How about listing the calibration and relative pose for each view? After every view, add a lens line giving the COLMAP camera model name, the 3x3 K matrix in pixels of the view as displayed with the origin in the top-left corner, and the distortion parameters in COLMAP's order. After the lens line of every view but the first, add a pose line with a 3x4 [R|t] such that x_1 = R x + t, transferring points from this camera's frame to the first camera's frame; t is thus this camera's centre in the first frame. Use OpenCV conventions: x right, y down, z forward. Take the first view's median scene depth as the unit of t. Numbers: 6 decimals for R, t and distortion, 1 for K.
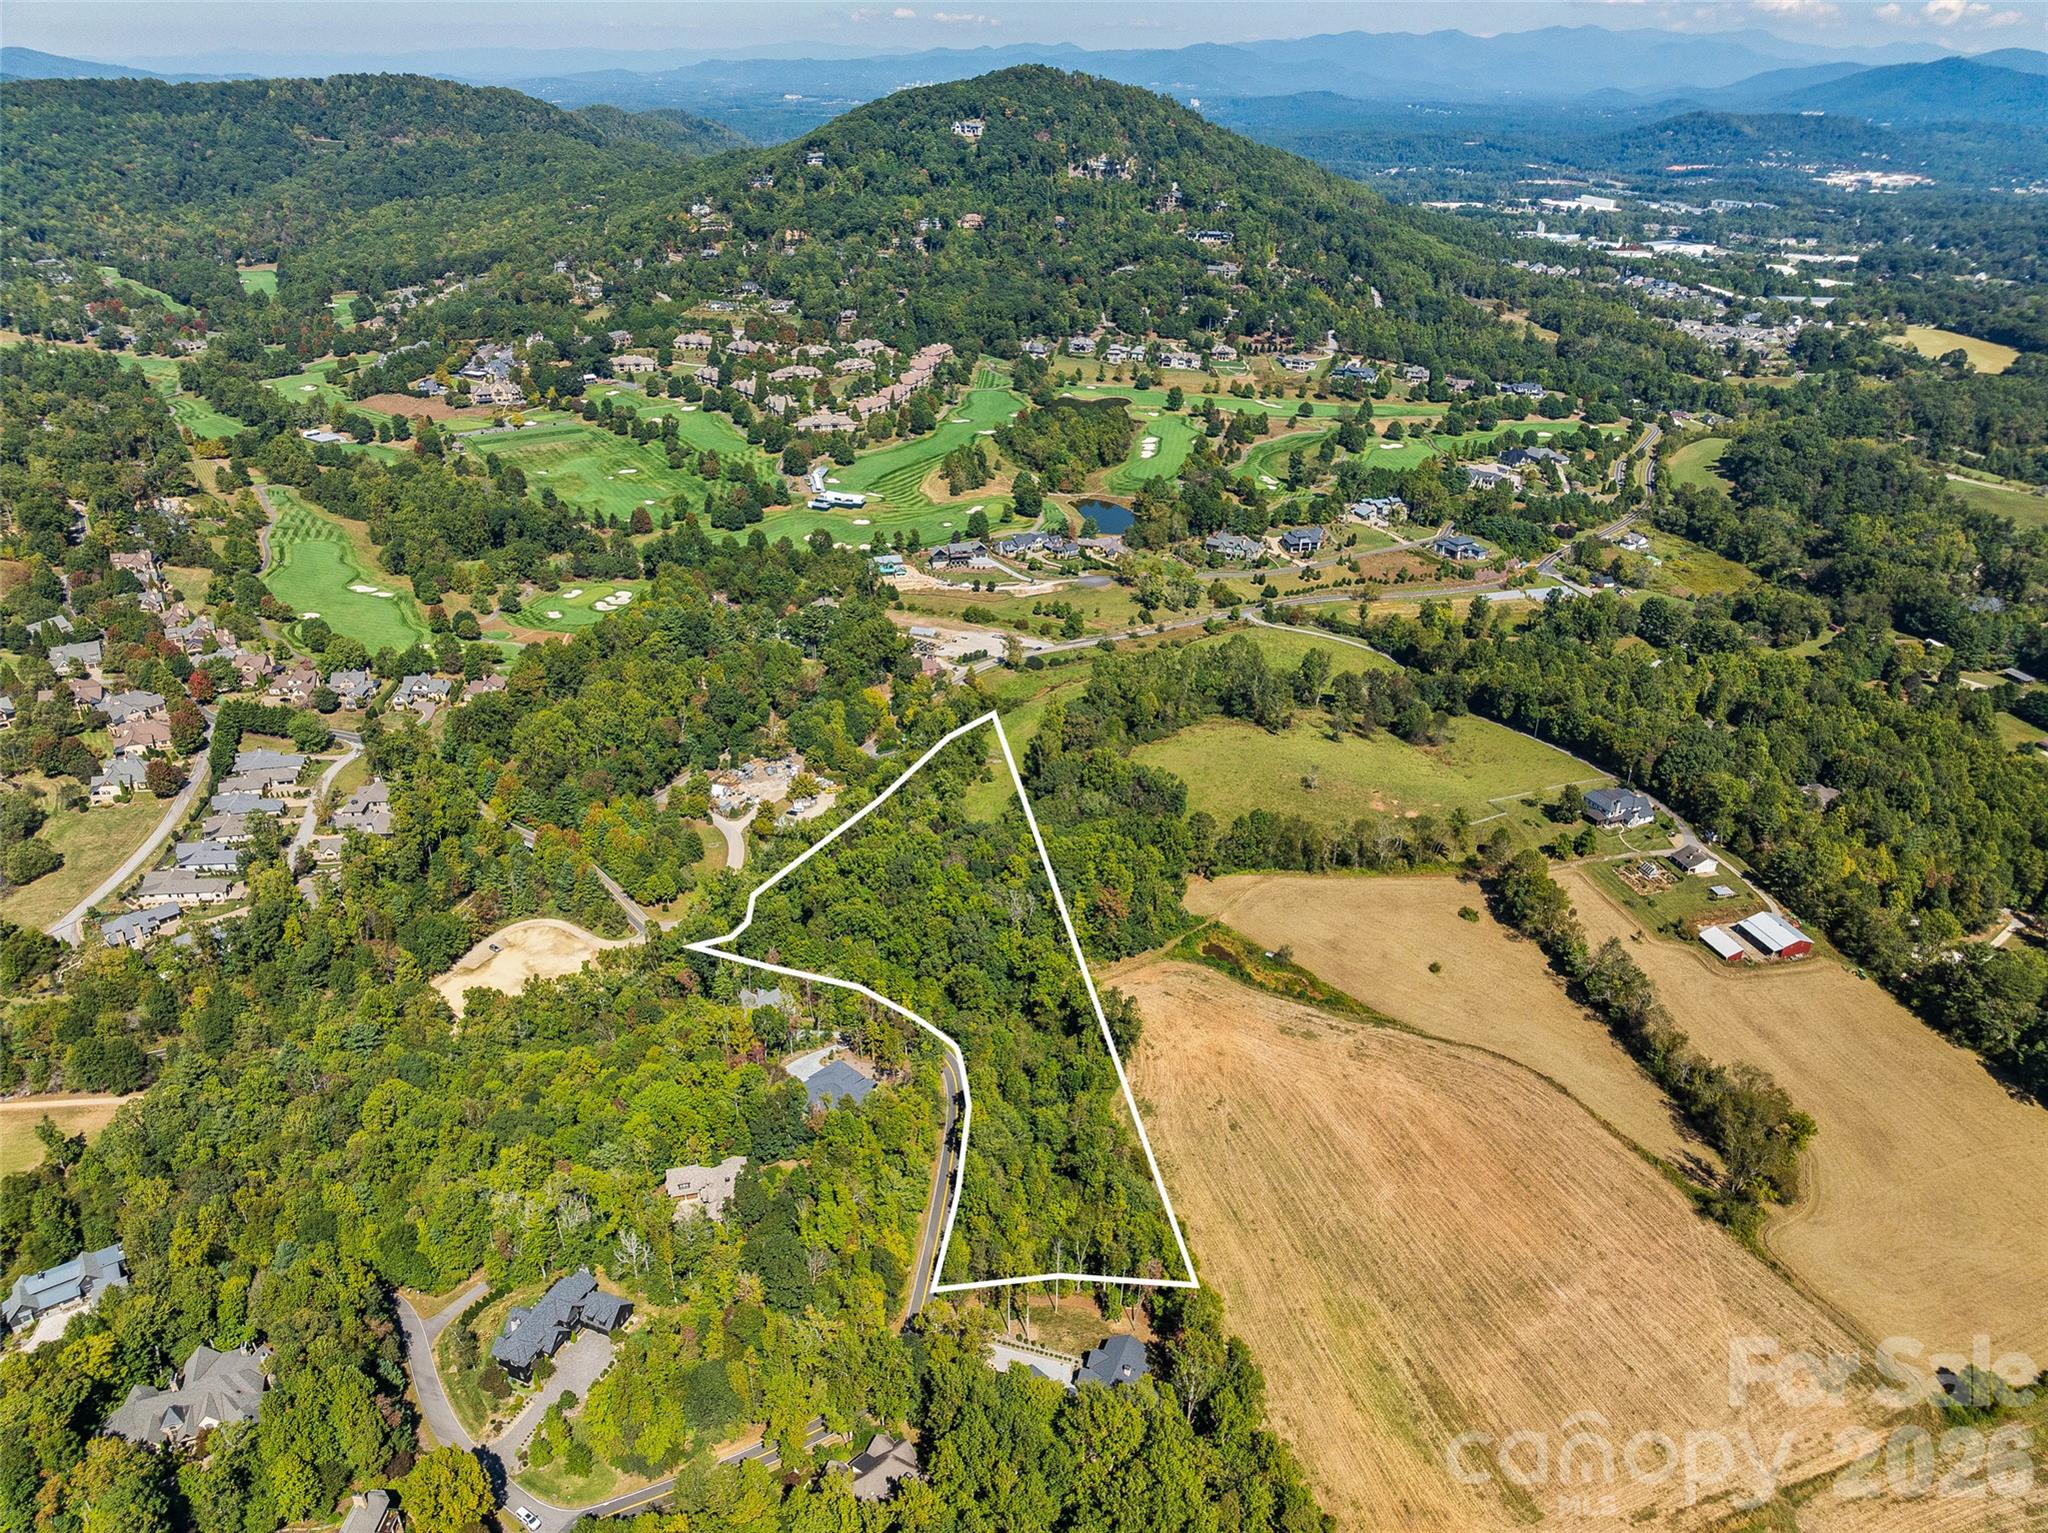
lens RADIAL K [[1443.8, 0, 1026.8], [0, 1443.8, 778.0], [0, 0, 1]] dist [-0.040484, 0.002044]
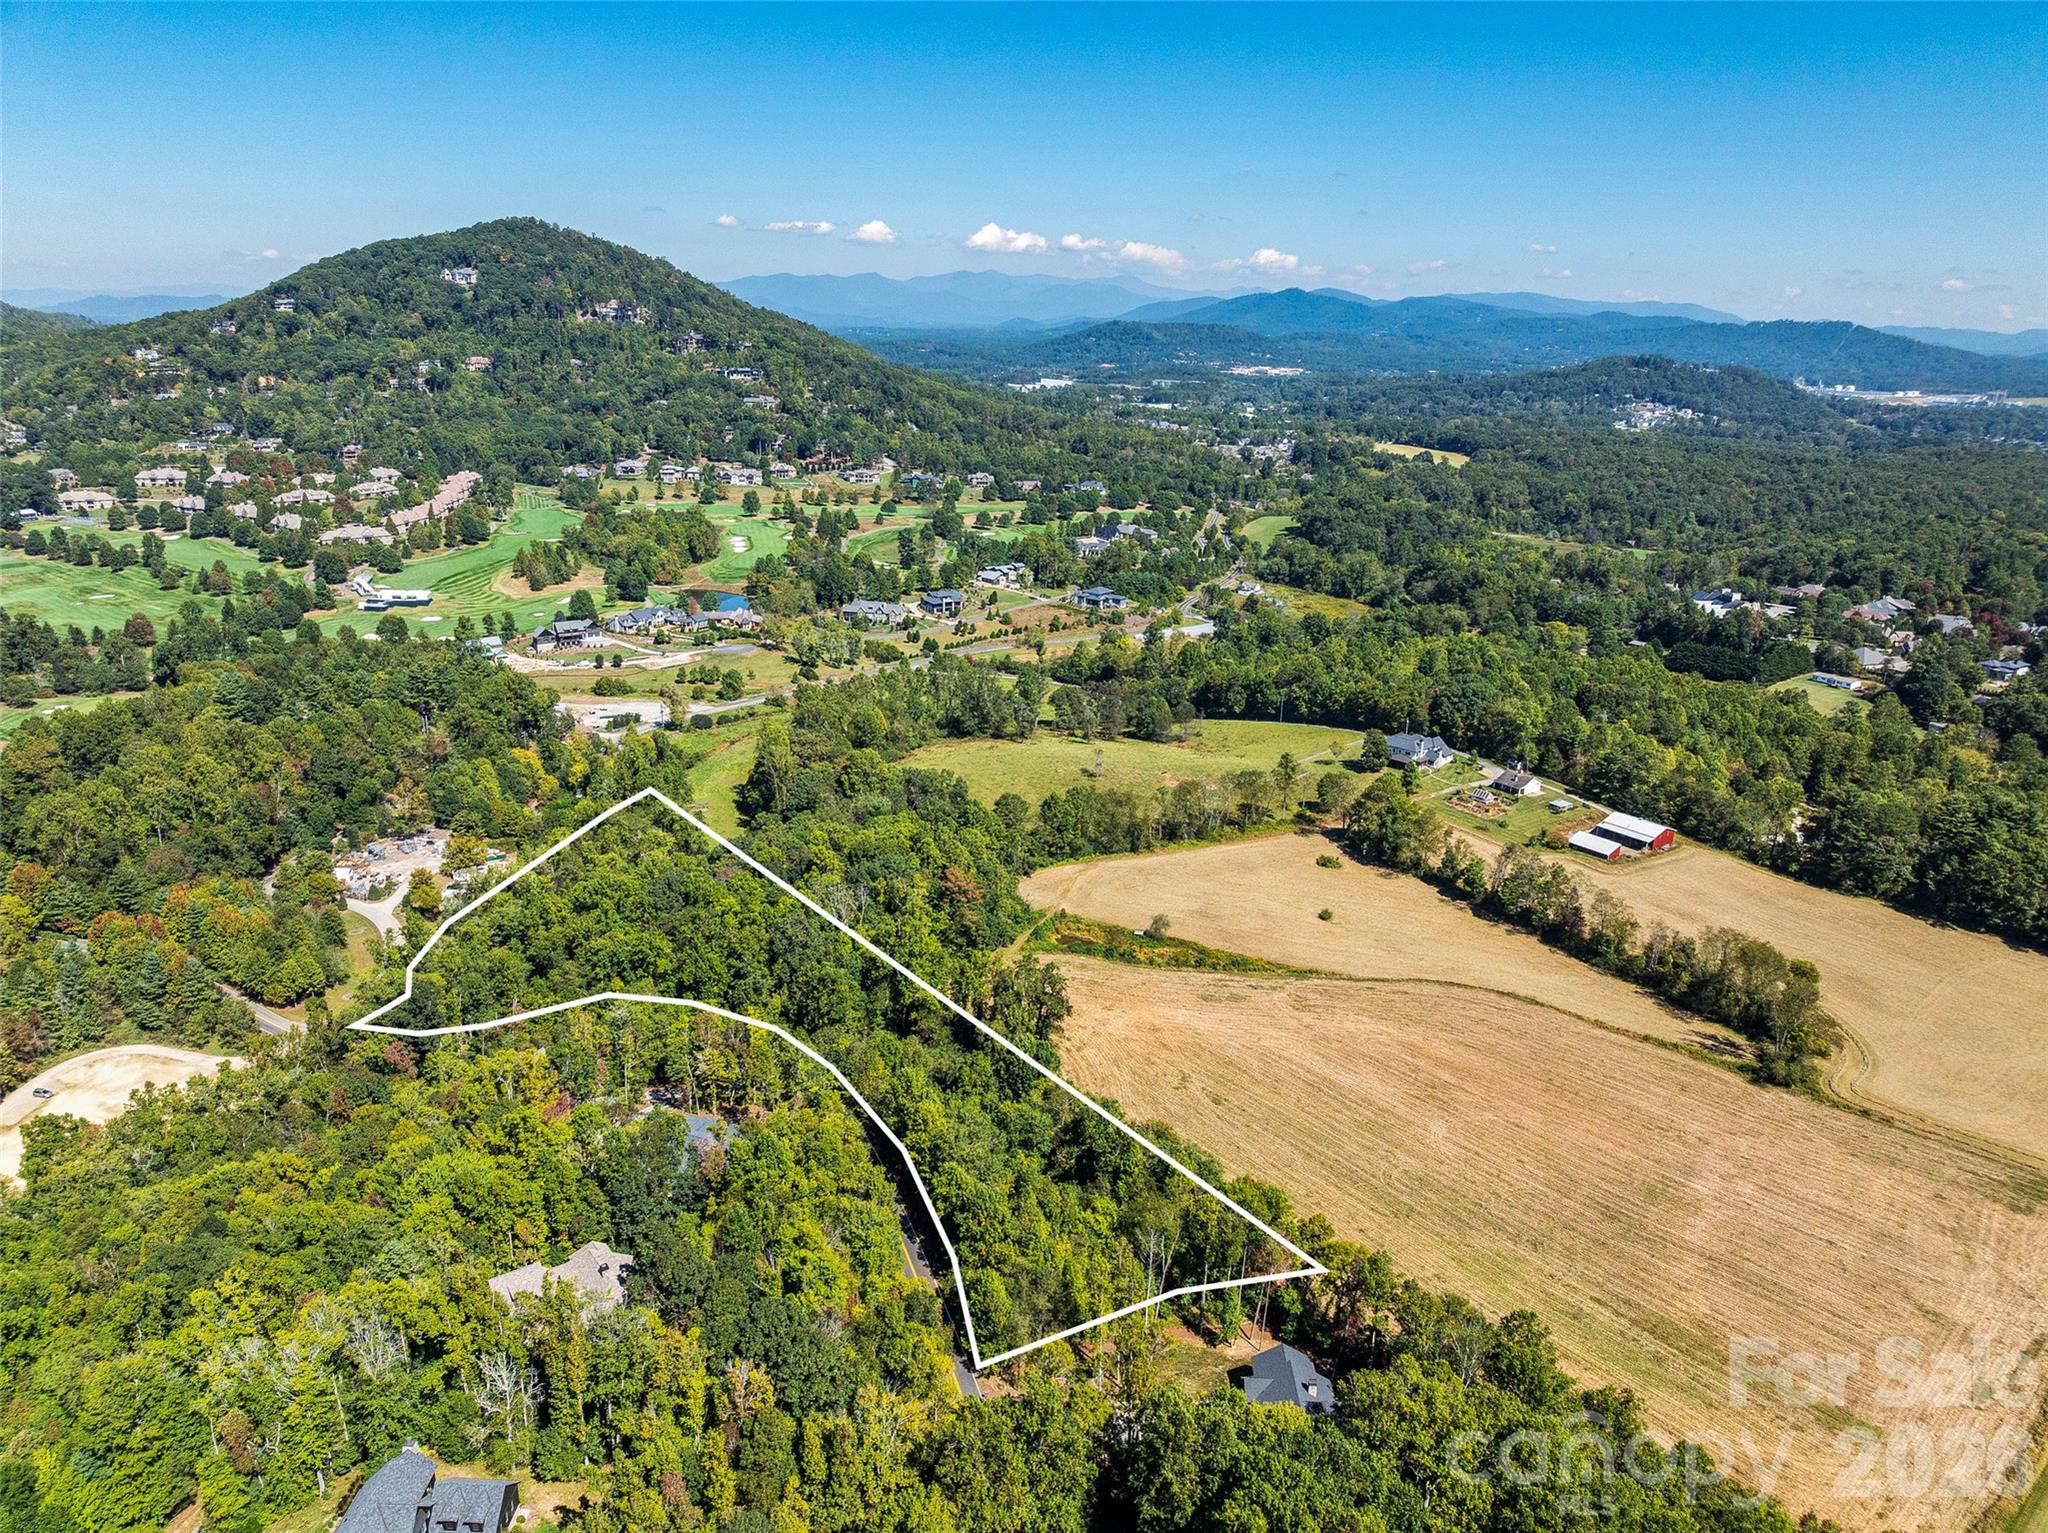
lens RADIAL K [[1443.8, 0, 1026.8], [0, 1443.8, 769.2], [0, 0, 1]] dist [-0.040484, 0.002044]
pose [[0.933890, -0.100046, 0.343279, -0.086042], [0.152162, 0.979987, -0.128346, 0.066891], [-0.323568, 0.172095, 0.930423, 0.127522]]
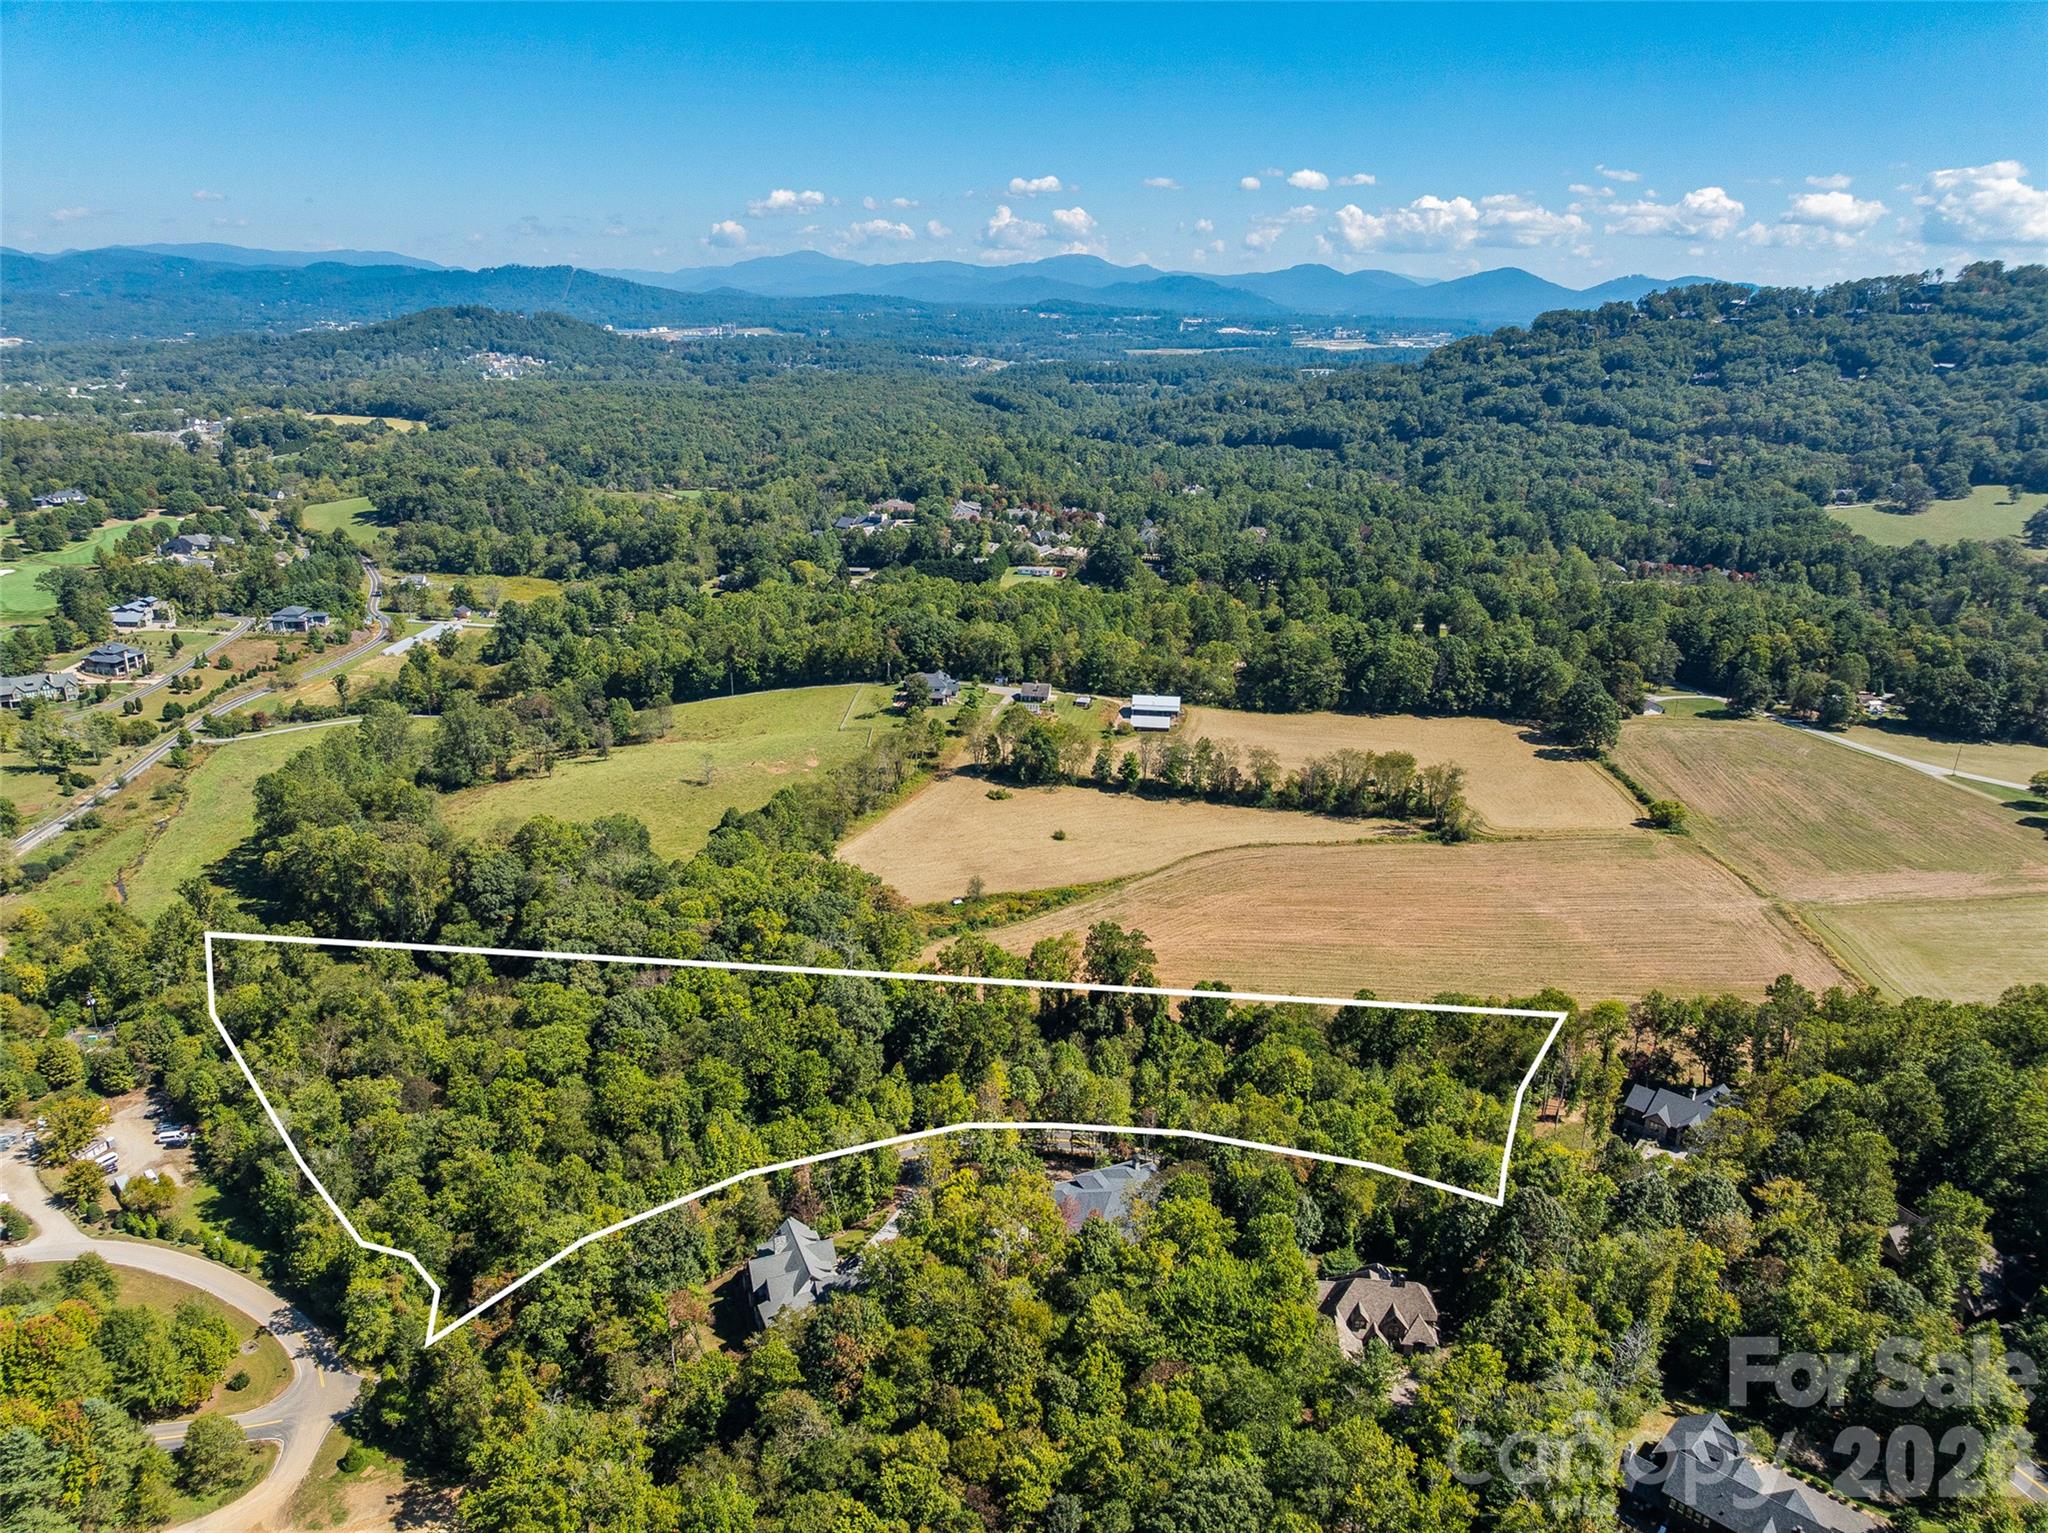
lens RADIAL K [[1443.8, 0, 1016.3], [0, 1443.8, 759.8], [0, 0, 1]] dist [-0.040484, 0.002044]
pose [[0.369002, -0.298122, 0.880318, -0.280322], [0.411872, 0.901533, 0.132663, -0.025784], [-0.833186, 0.313626, 0.455456, 0.298472]]
